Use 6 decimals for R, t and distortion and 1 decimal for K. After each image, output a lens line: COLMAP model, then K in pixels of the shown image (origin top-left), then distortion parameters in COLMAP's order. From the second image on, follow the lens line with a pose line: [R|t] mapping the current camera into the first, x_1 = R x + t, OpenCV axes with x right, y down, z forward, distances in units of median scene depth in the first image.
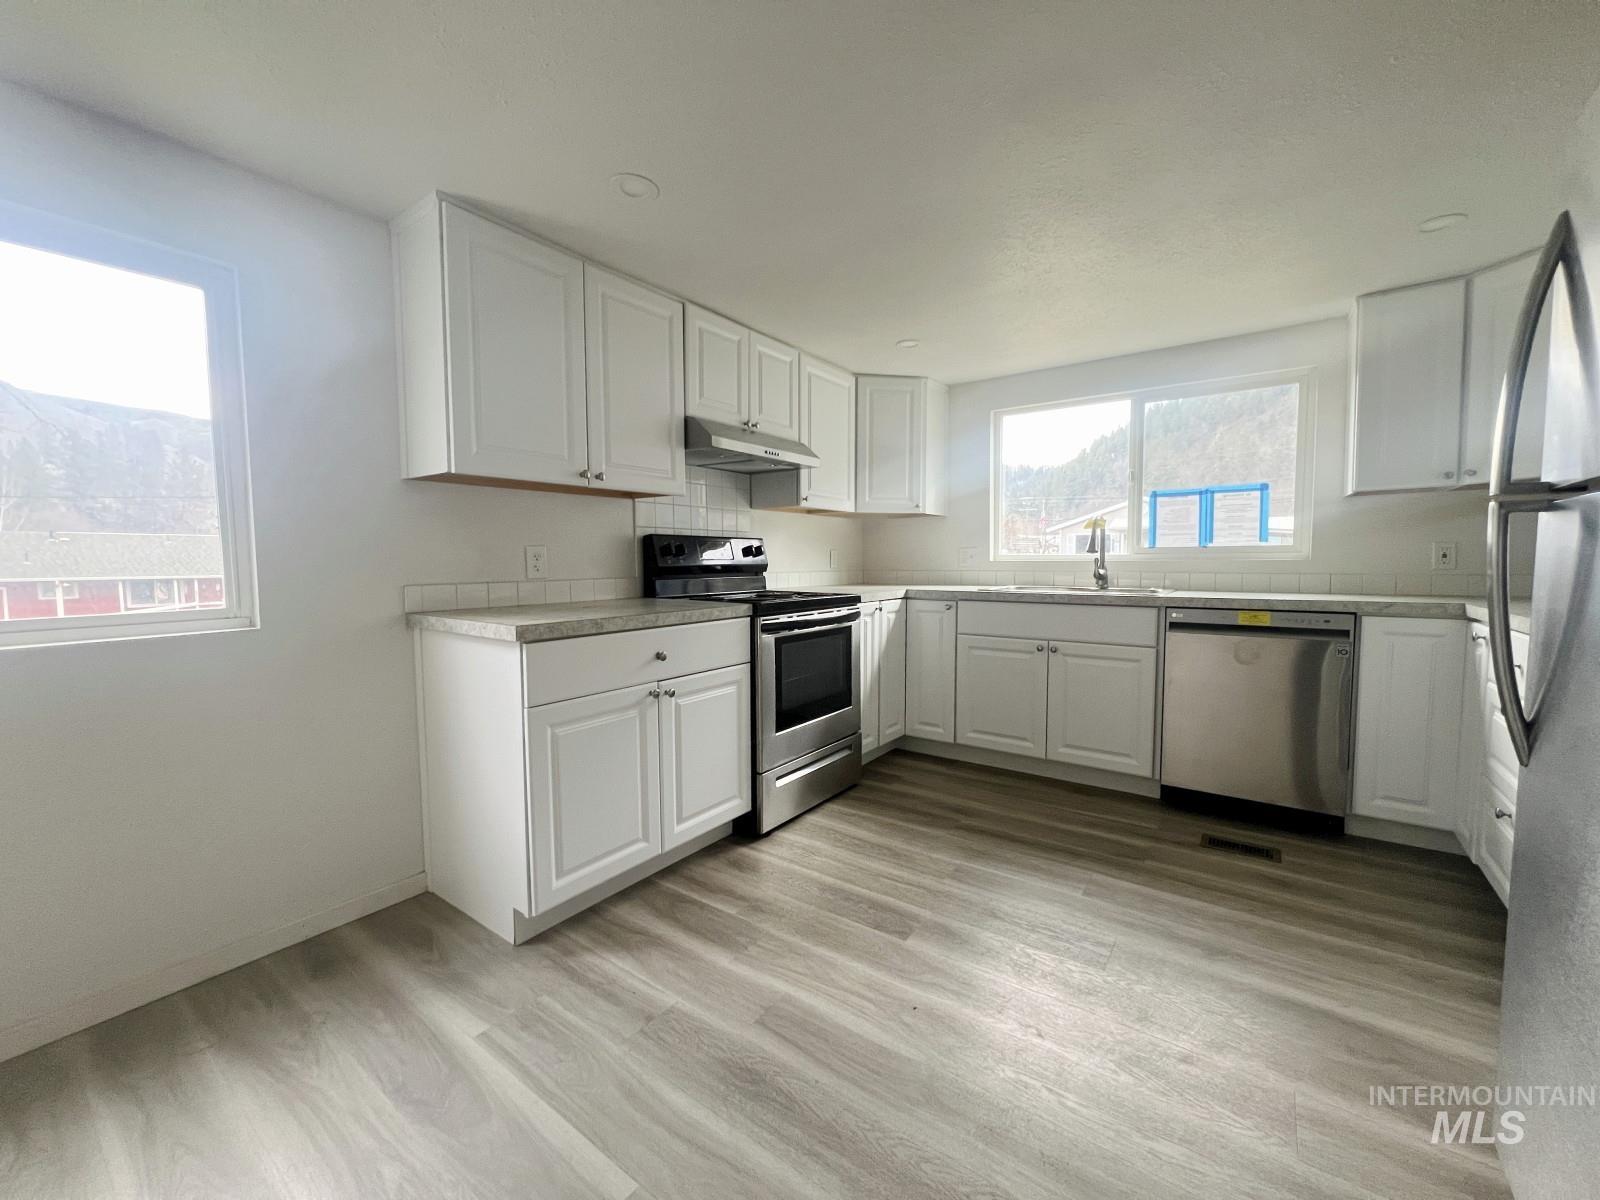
lens RADIAL K [[637.9, 0, 797.6], [0, 637.9, 598.9], [0, 0, 1]] dist [-0.002822, 0.000246]
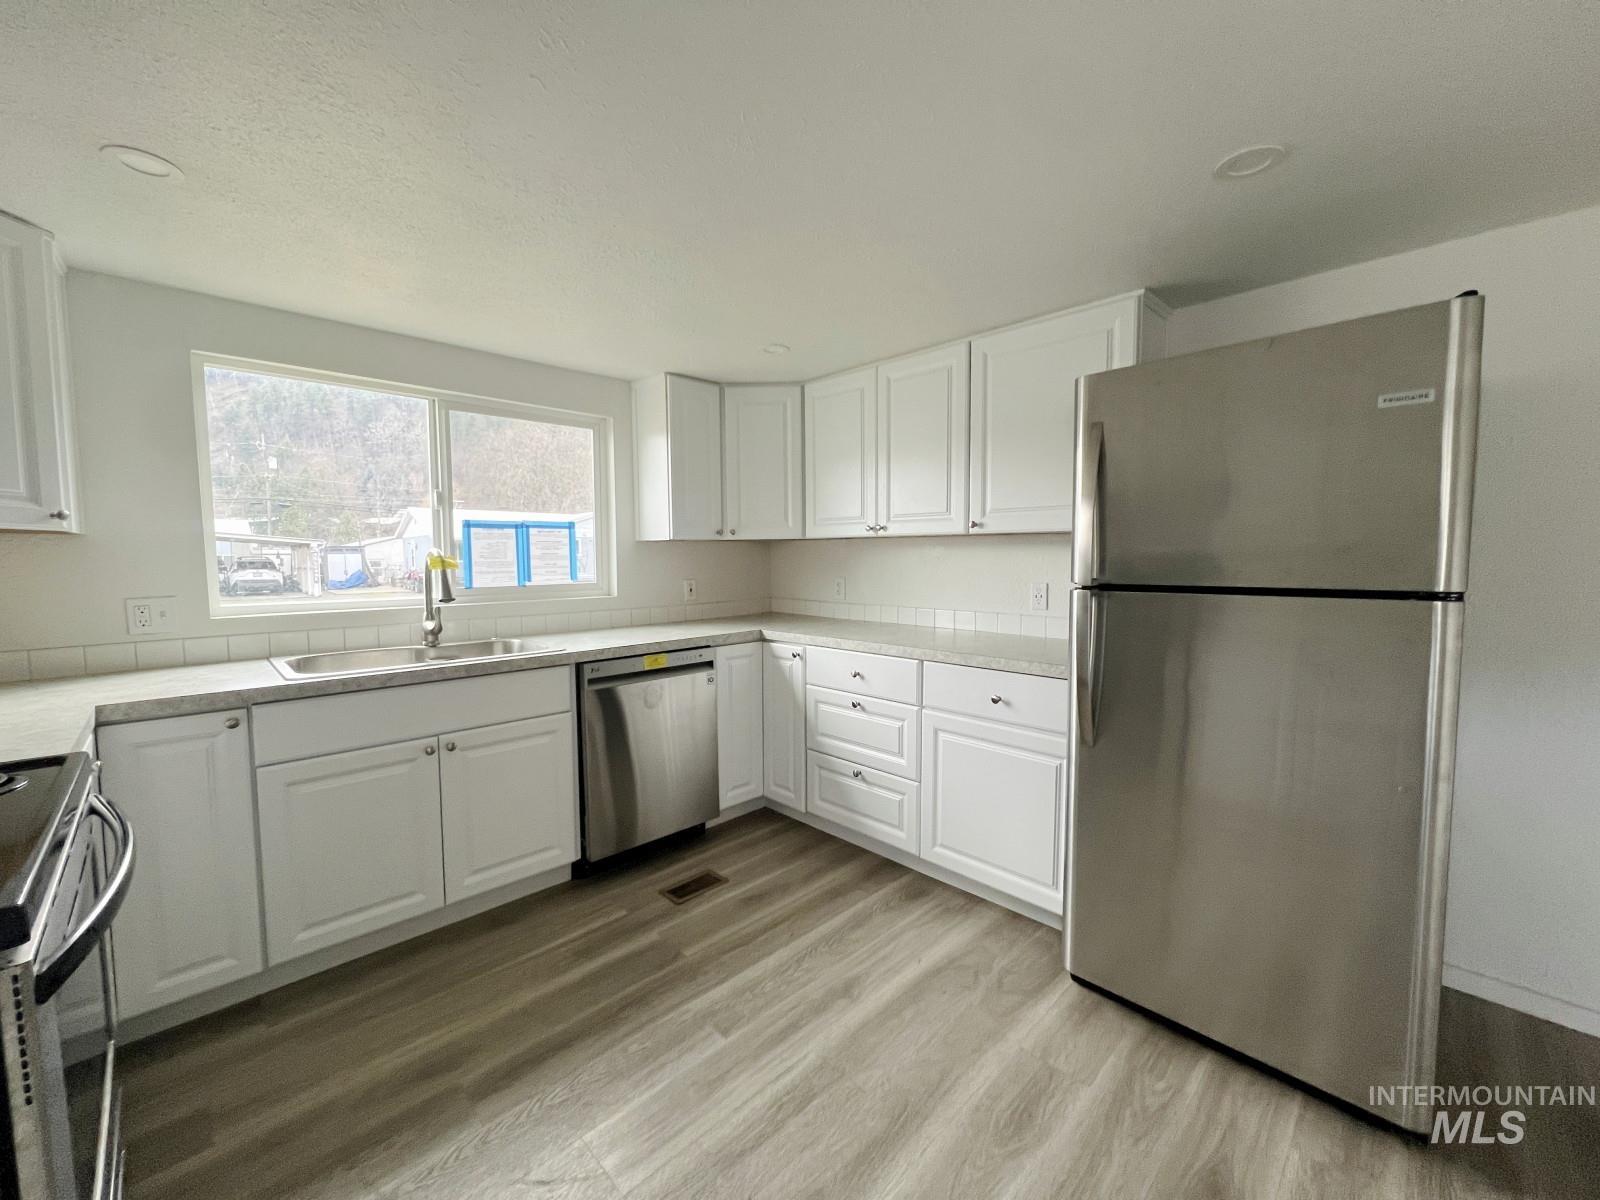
lens RADIAL K [[637.9, 0, 802.8], [0, 637.9, 598.3], [0, 0, 1]] dist [-0.002822, 0.000246]
pose [[0.159580, -0.061118, 0.985291, -0.231653], [0.067062, 0.996447, 0.050948, -0.100009], [-0.984905, 0.057945, 0.163112, 0.548861]]
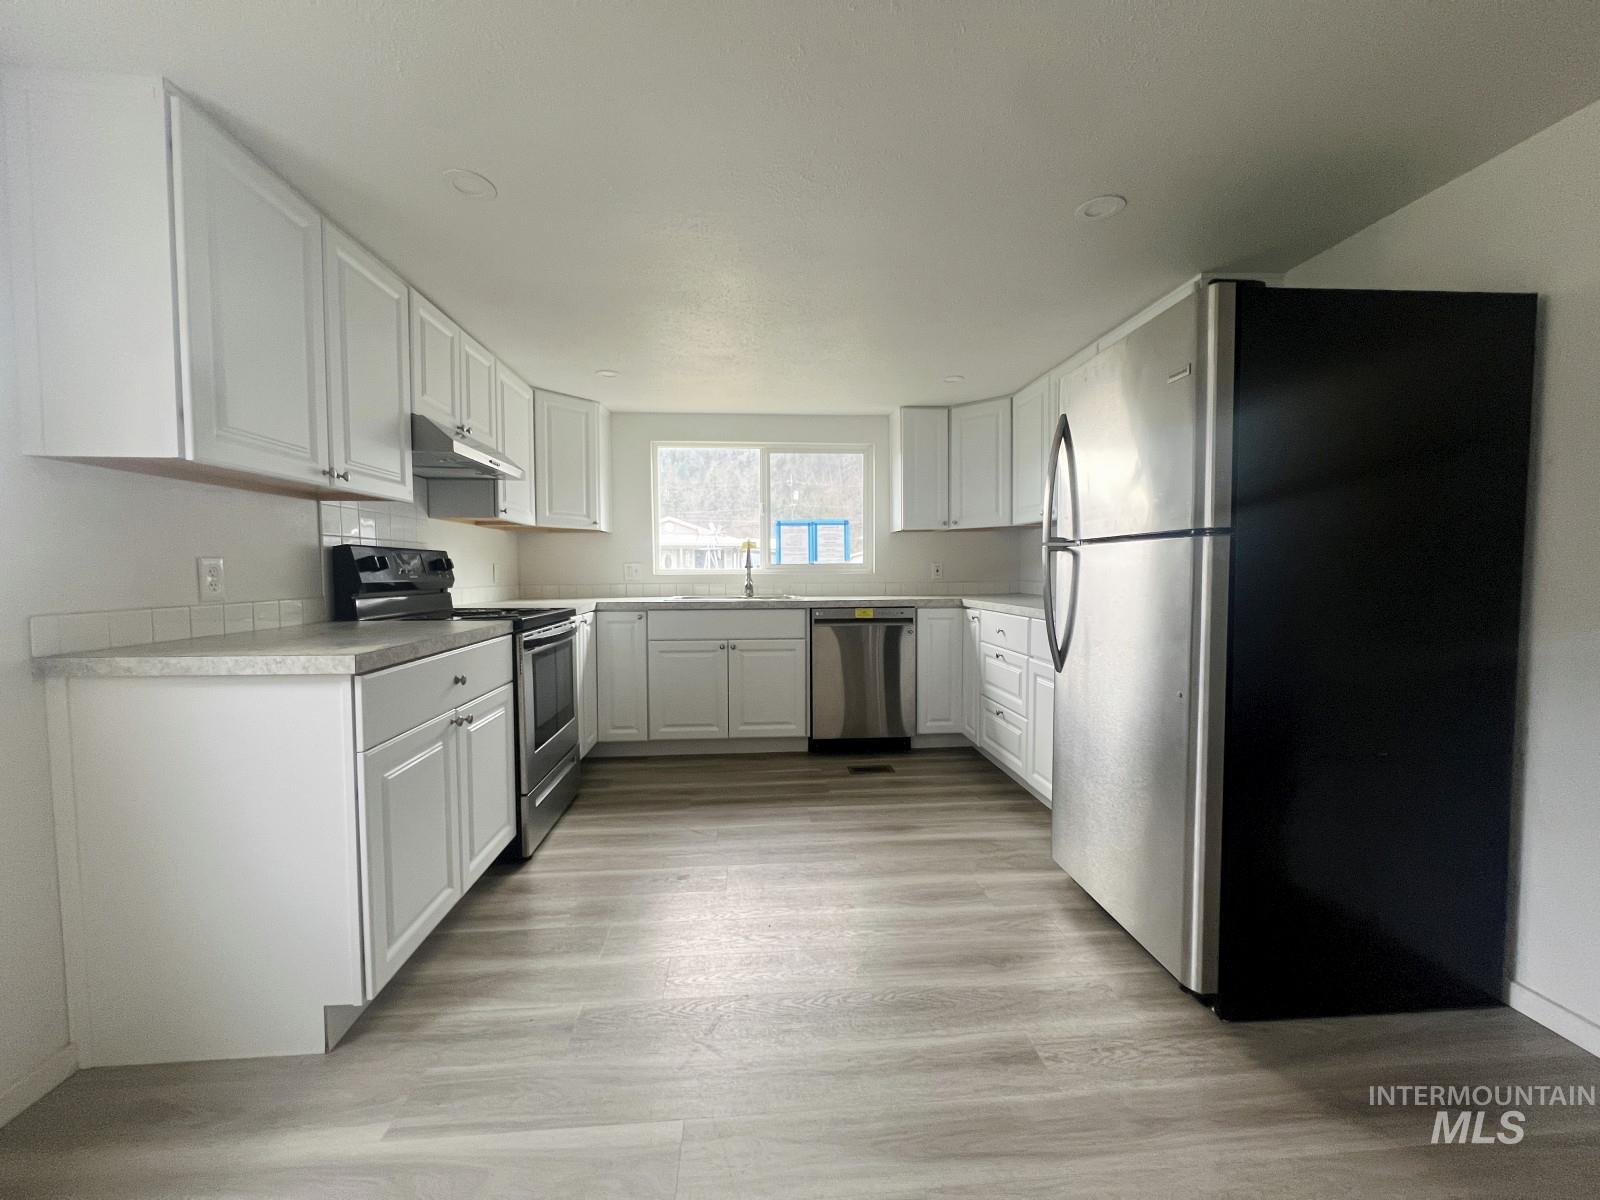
lens RADIAL K [[637.9, 0, 798.0], [0, 637.9, 599.3], [0, 0, 1]] dist [-0.002822, 0.000246]
pose [[0.756281, -0.028562, 0.653623, -0.332607], [0.041503, 0.999129, -0.004362, -0.001826], [-0.652929, 0.030426, 0.756808, -0.013202]]
